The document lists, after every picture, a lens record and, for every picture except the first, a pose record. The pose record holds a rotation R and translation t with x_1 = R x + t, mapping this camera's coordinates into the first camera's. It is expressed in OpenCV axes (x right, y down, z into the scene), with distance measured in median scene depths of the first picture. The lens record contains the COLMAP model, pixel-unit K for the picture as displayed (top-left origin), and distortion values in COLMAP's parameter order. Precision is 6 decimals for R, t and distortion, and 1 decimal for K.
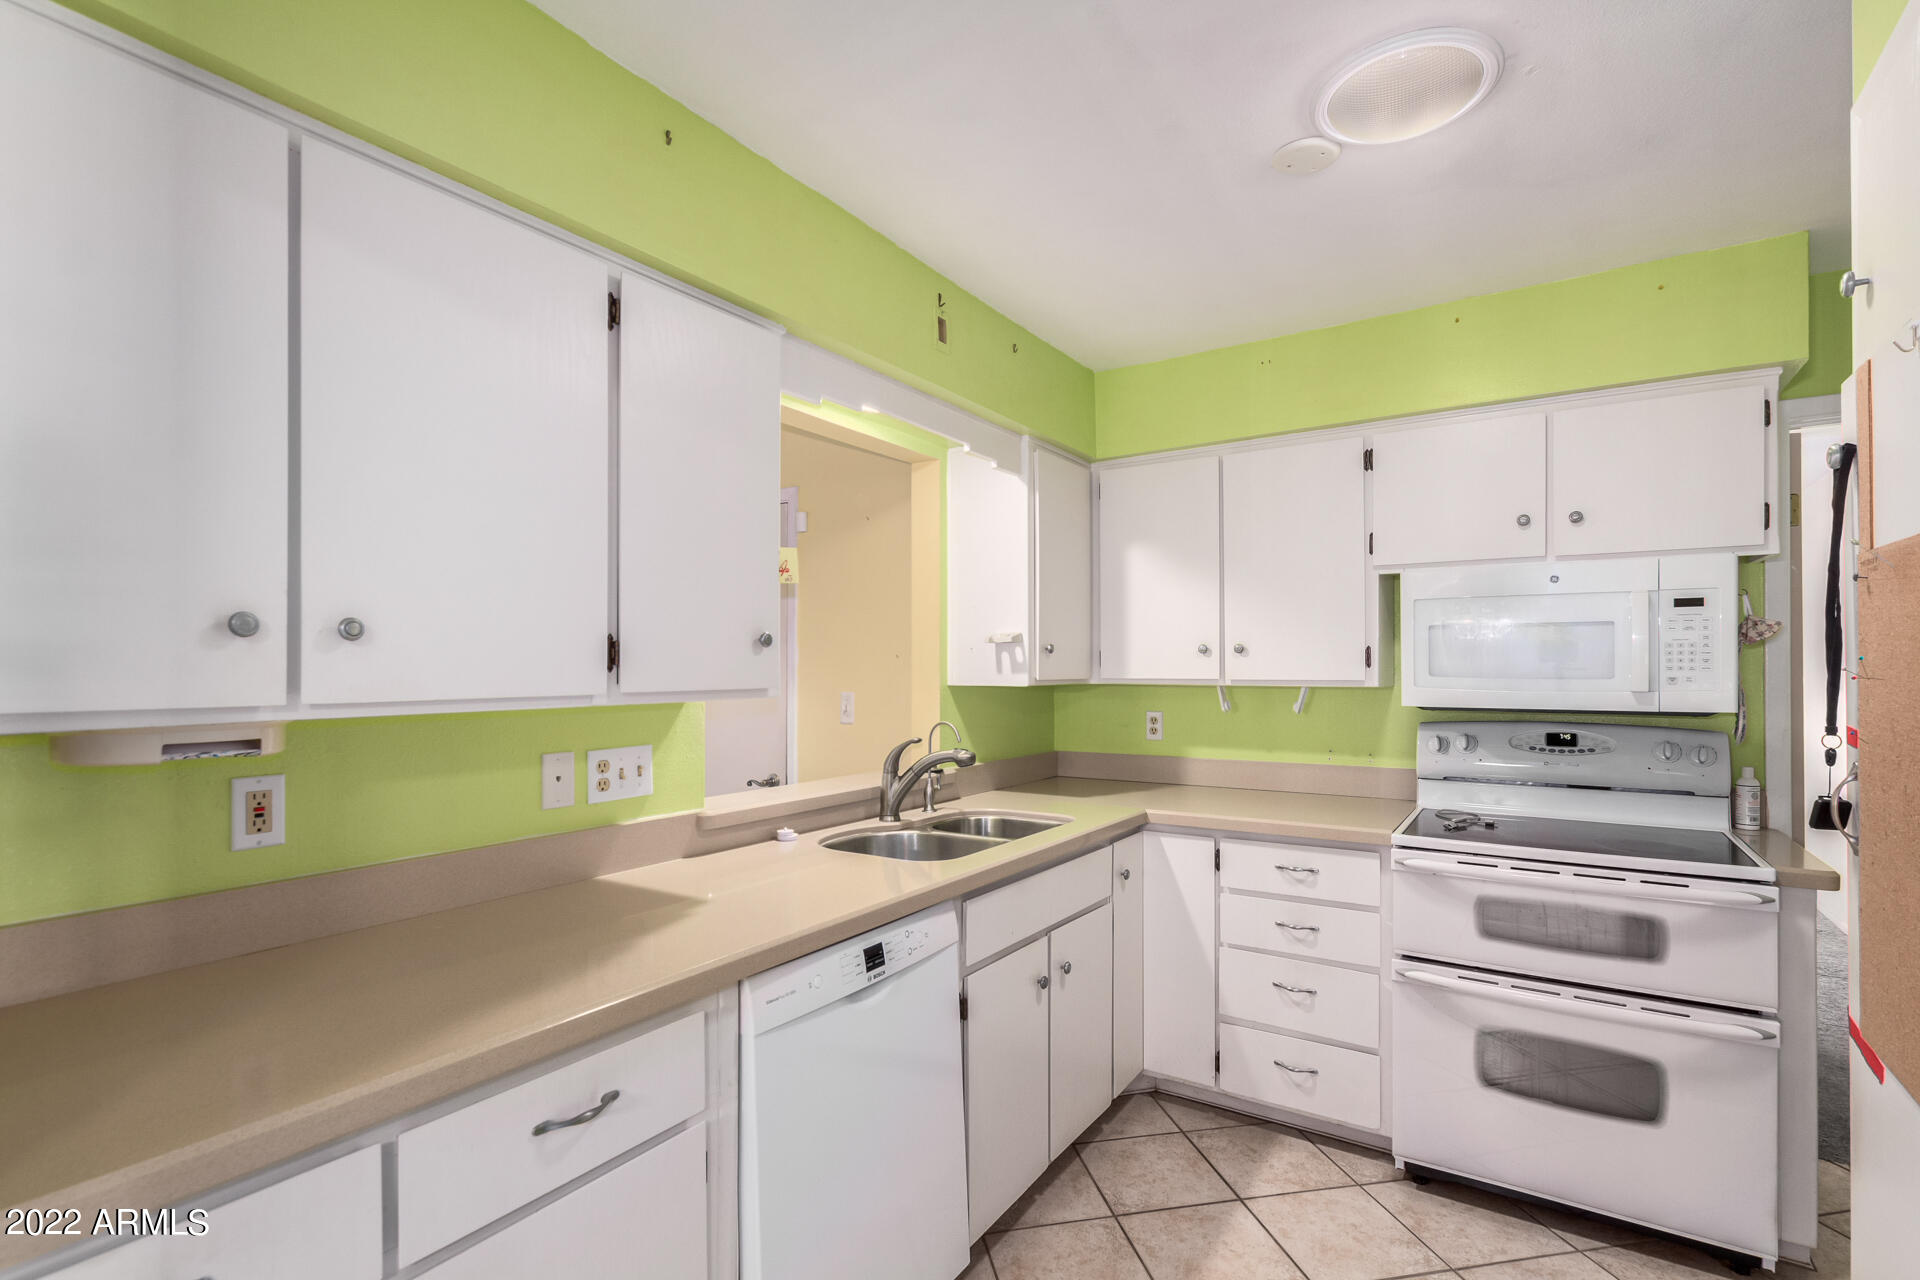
lens RADIAL K [[890.8, 0, 988.4], [0, 890.8, 662.9], [0, 0, 1]] dist [0.004448, -0.000168]
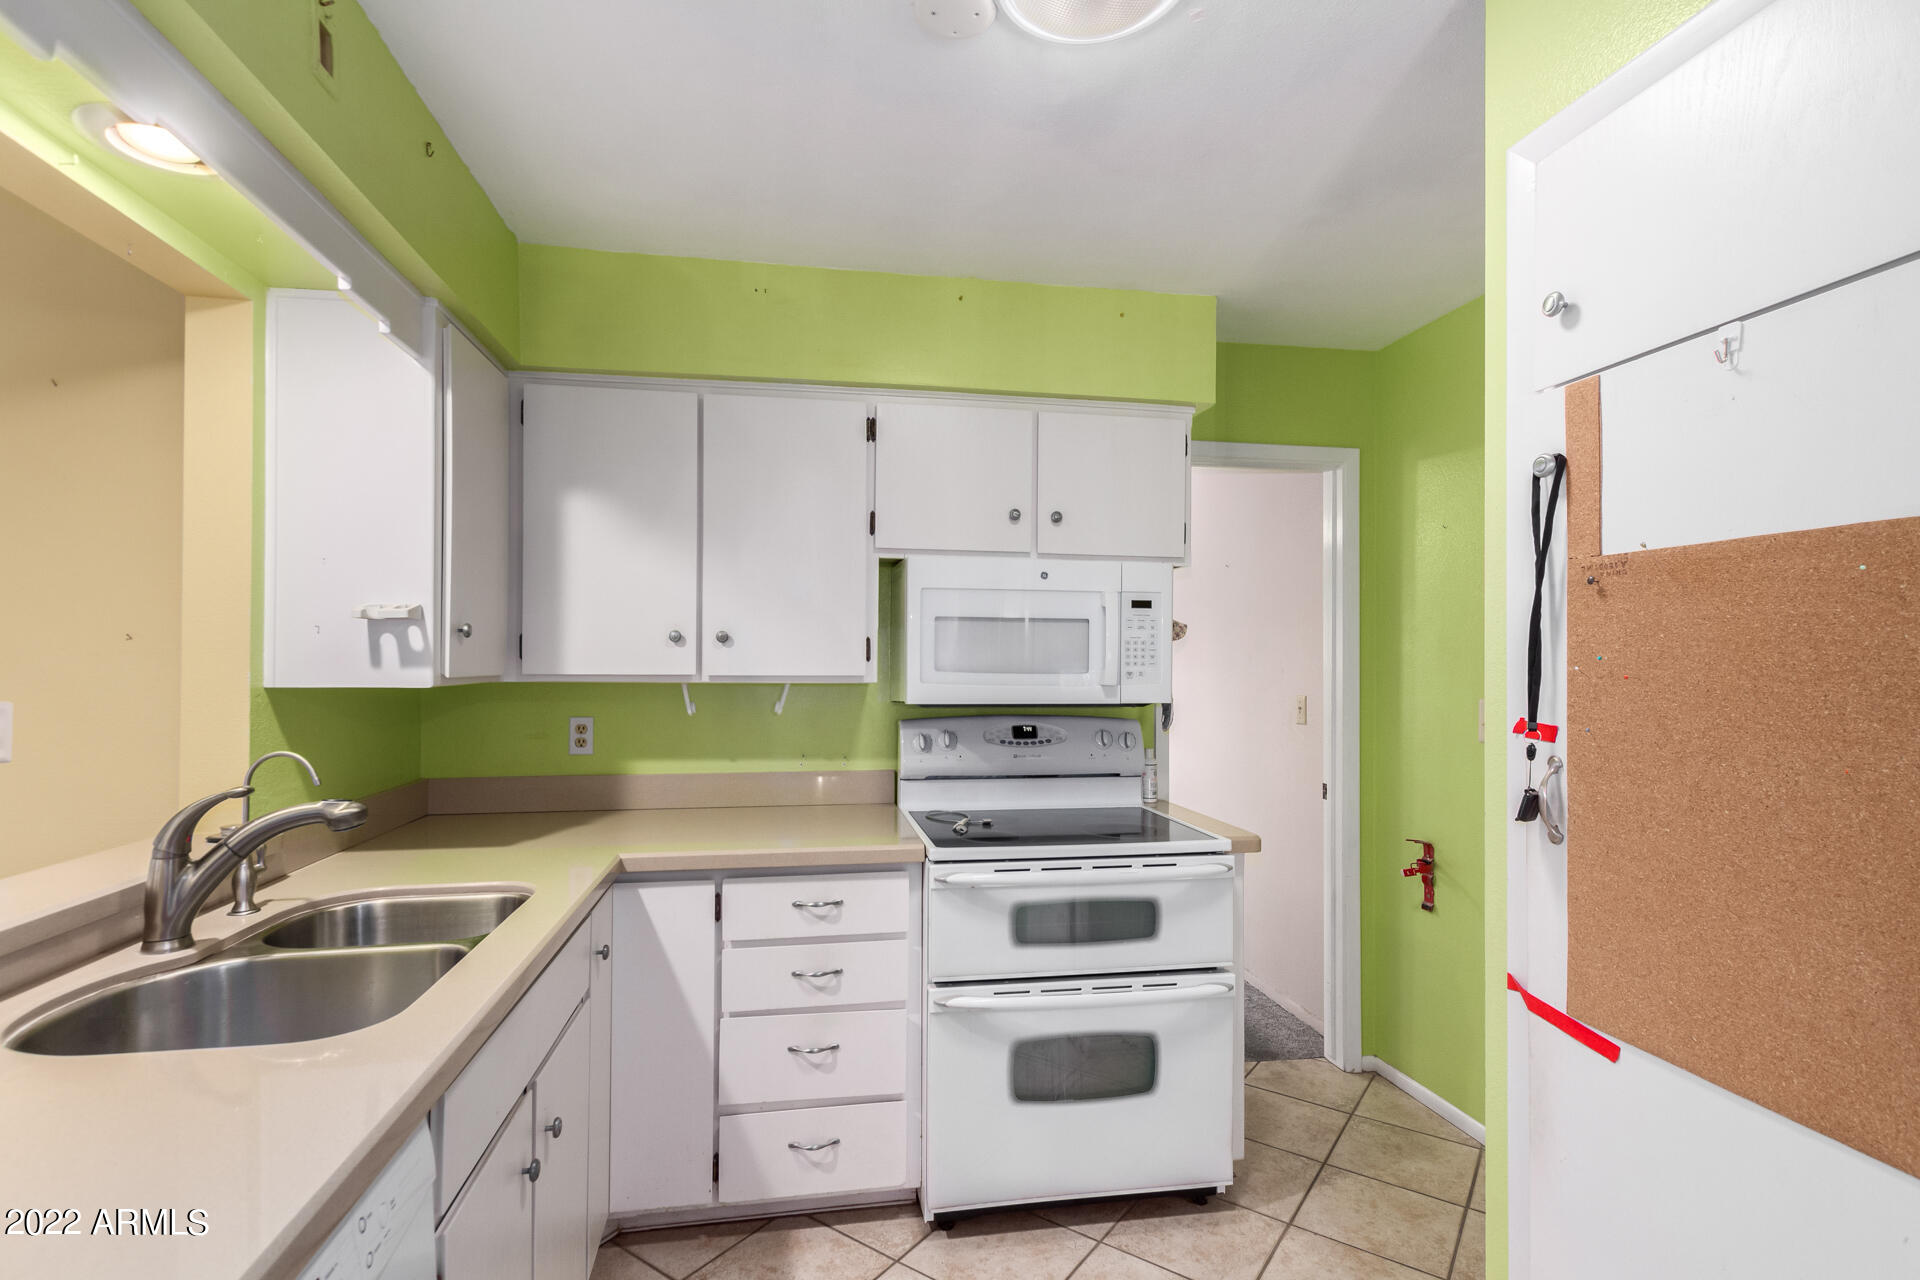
lens RADIAL K [[890.8, 0, 943.3], [0, 890.8, 654.0], [0, 0, 1]] dist [0.004448, -0.000168]
pose [[0.747806, 0.010520, 0.663834, -0.125255], [-0.010056, 0.999939, -0.004519, 0.001282], [-0.663841, -0.003296, 0.747866, 0.313648]]
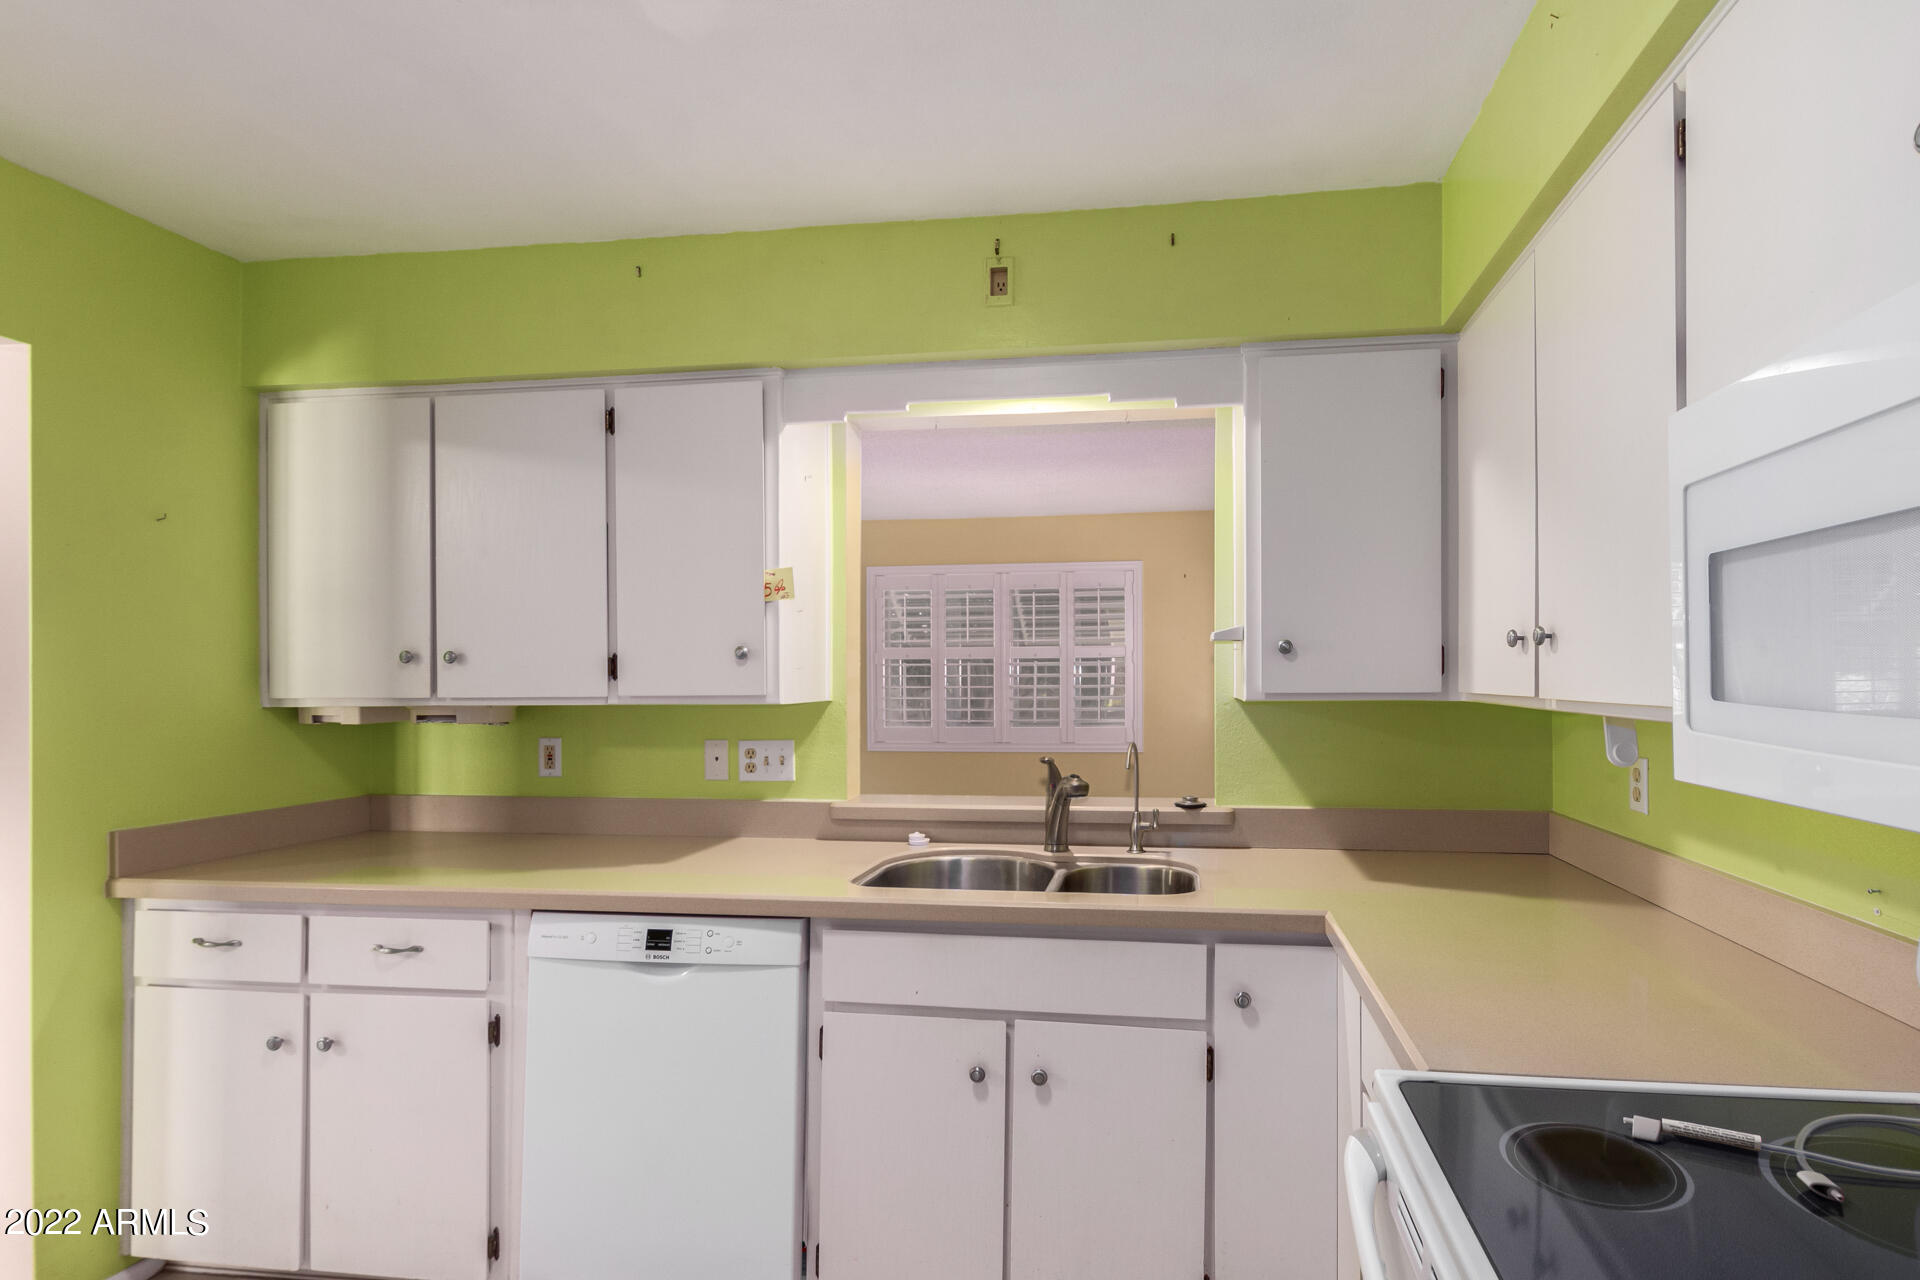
lens RADIAL K [[890.8, 0, 971.6], [0, 890.8, 679.7], [0, 0, 1]] dist [0.004448, -0.000168]
pose [[0.422815, 0.003495, -0.906209, 0.680487], [0.008578, 0.999932, 0.007859, 0.001637], [0.906176, -0.011096, 0.422756, 0.582950]]
